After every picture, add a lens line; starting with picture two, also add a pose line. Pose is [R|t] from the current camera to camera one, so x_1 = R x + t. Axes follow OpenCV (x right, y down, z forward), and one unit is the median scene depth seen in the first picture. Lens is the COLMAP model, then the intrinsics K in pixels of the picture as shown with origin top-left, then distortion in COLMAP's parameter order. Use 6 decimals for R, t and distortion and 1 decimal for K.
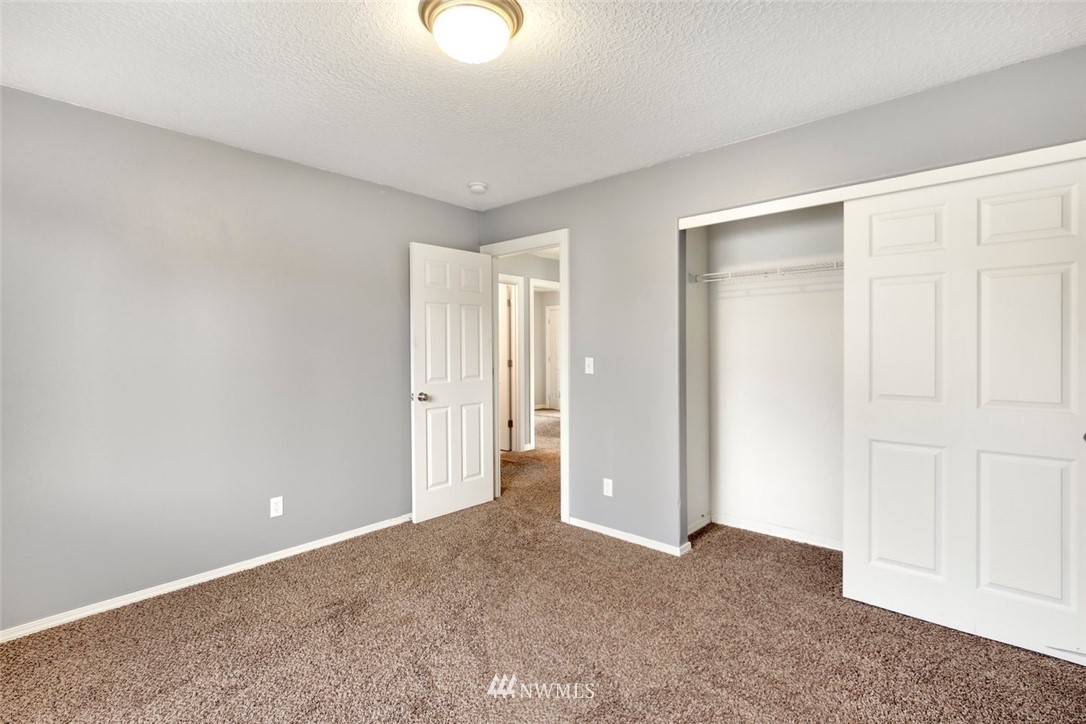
lens RADIAL K [[504.0, 0, 536.0], [0, 504.0, 357.6], [0, 0, 1]] dist [-0.017565, 0.000237]
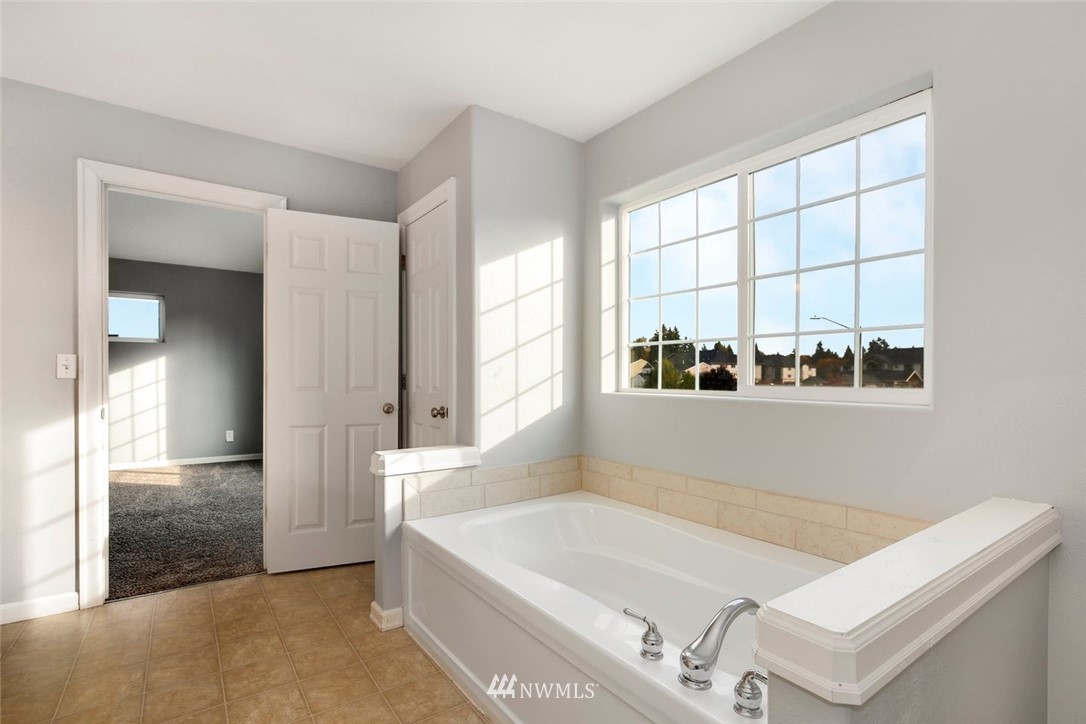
lens RADIAL K [[504.0, 0, 536.0], [0, 504.0, 357.6], [0, 0, 1]] dist [-0.017565, 0.000237]
pose [[0.215473, -0.004856, 0.976498, -0.326177], [0.001683, 0.999988, 0.004601, -0.001012], [-0.976508, 0.000652, 0.215479, 0.210641]]
